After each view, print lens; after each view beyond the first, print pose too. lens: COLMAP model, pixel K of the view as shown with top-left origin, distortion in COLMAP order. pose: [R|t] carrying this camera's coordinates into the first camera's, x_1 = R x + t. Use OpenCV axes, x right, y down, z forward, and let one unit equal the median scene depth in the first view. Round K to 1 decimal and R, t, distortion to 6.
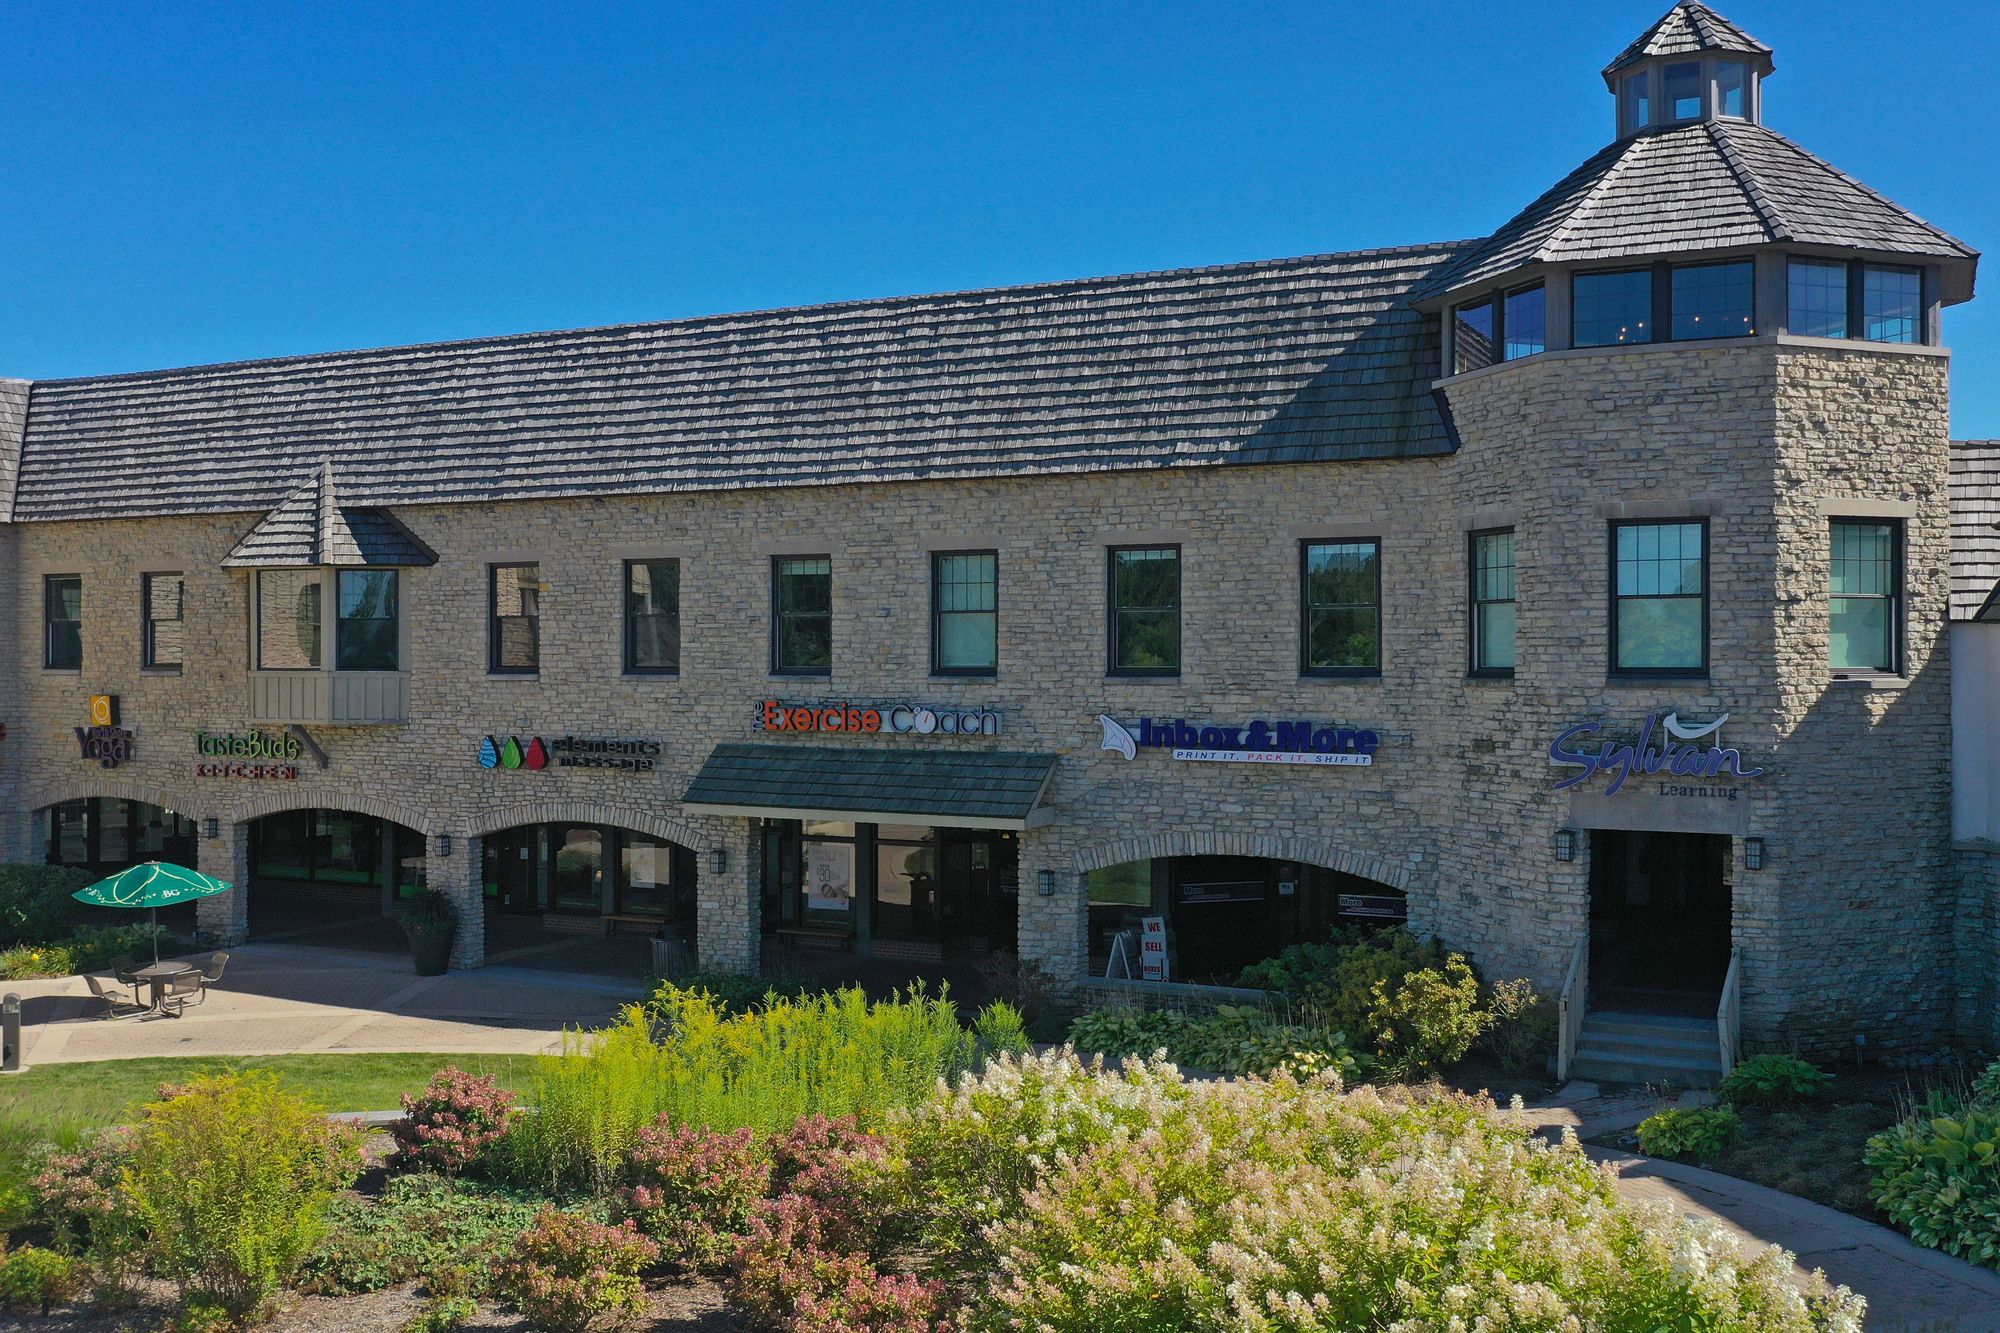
lens RADIAL K [[1911.9, 0, 1000.0], [0, 1911.9, 666.5], [0, 0, 1]] dist [-0.004092, 0.000860]
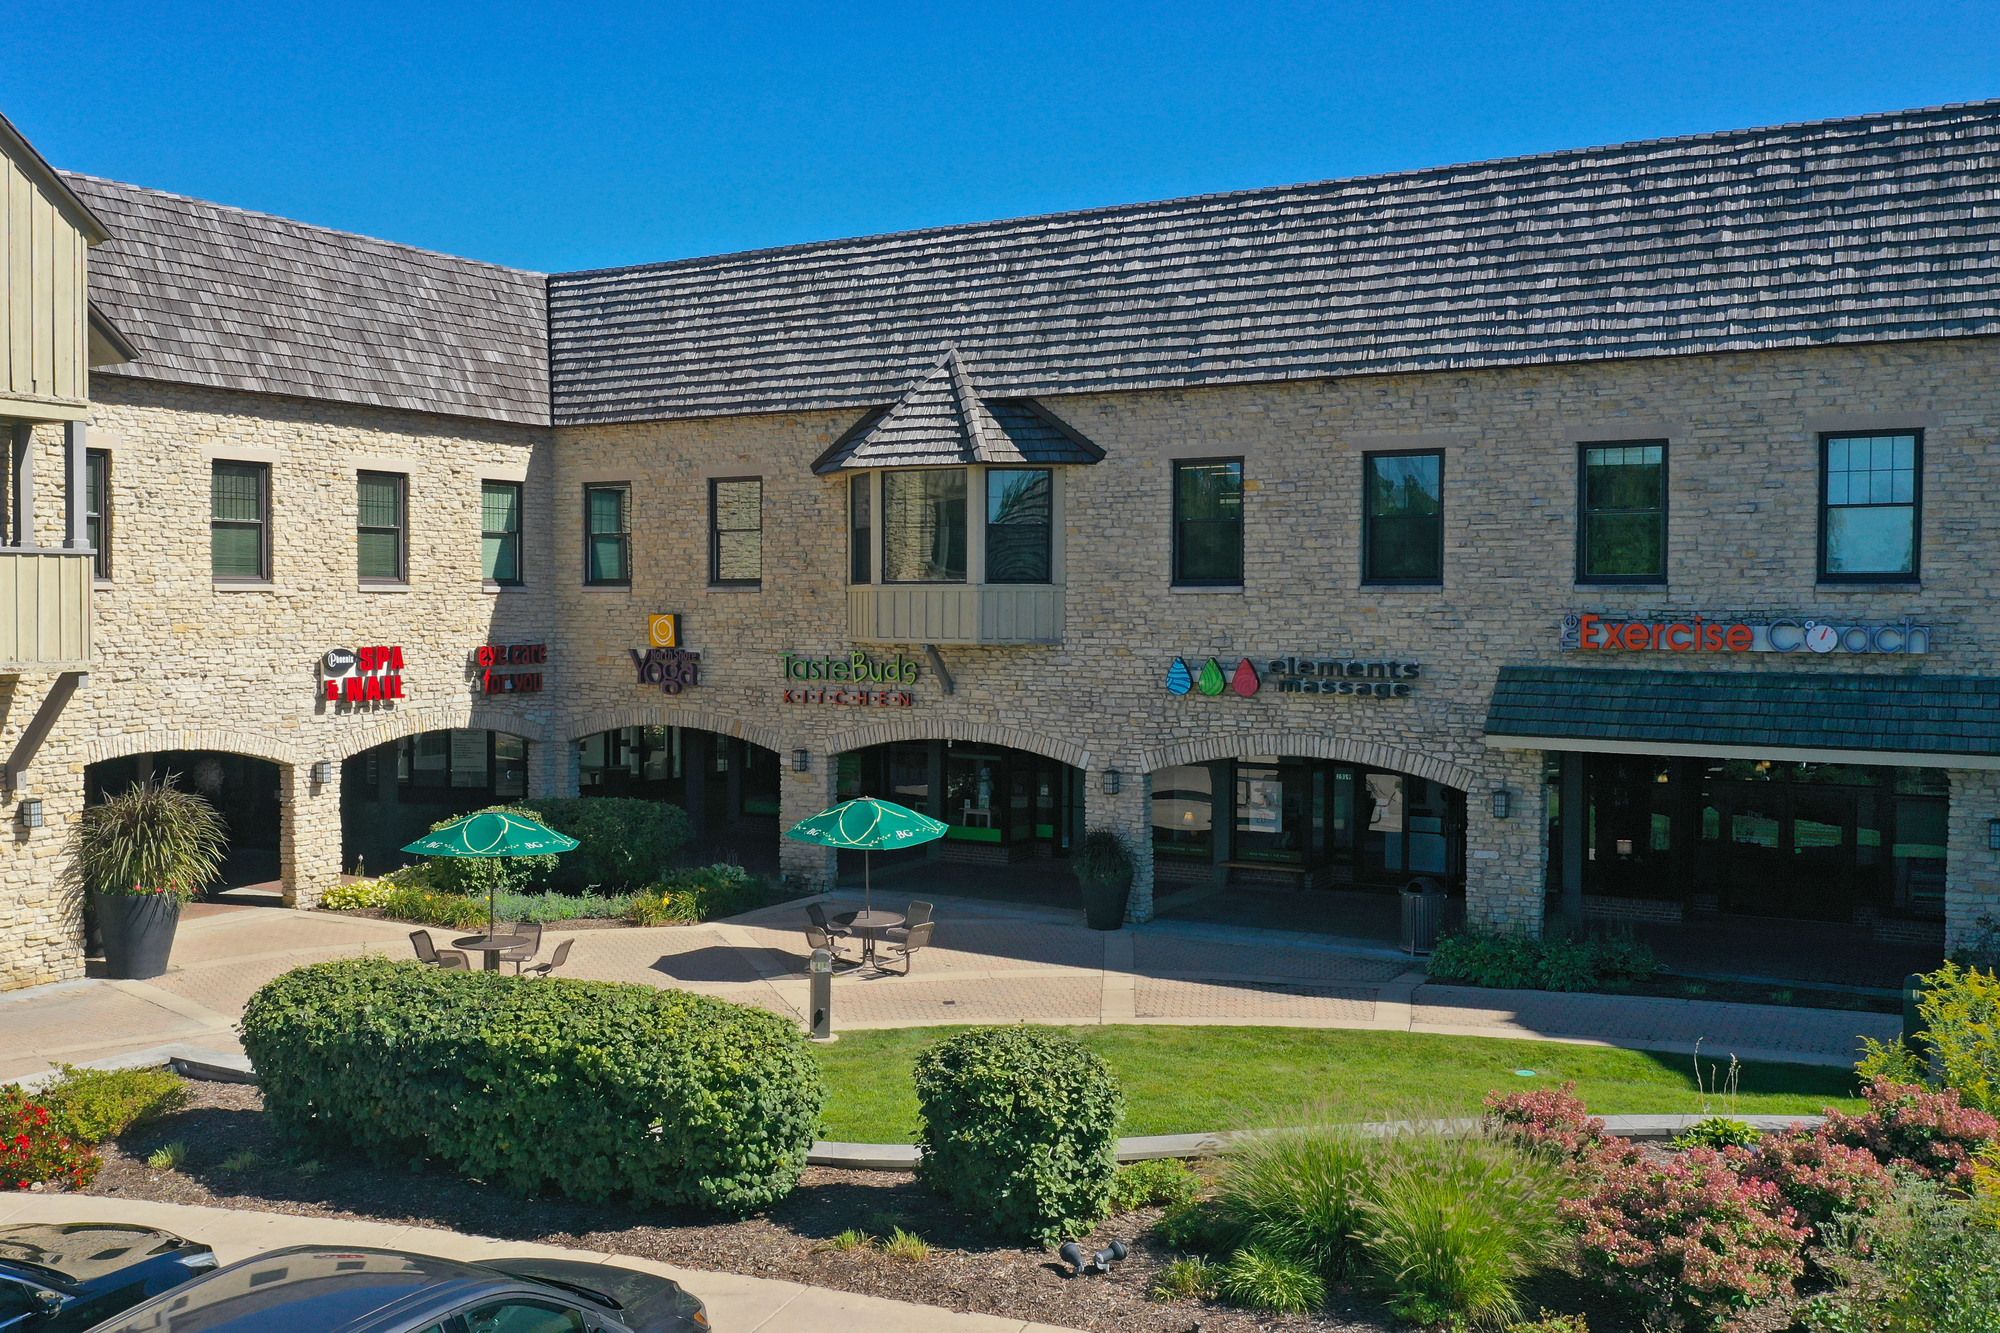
lens RADIAL K [[1971.0, 0, 1000.0], [0, 1971.0, 666.5], [0, 0, 1]] dist [-0.004582, -0.000794]
pose [[0.994746, 0.003360, -0.102320, -0.265816], [0.000025, 0.999453, 0.033065, 0.011138], [0.102375, -0.032894, 0.994202, 0.100247]]
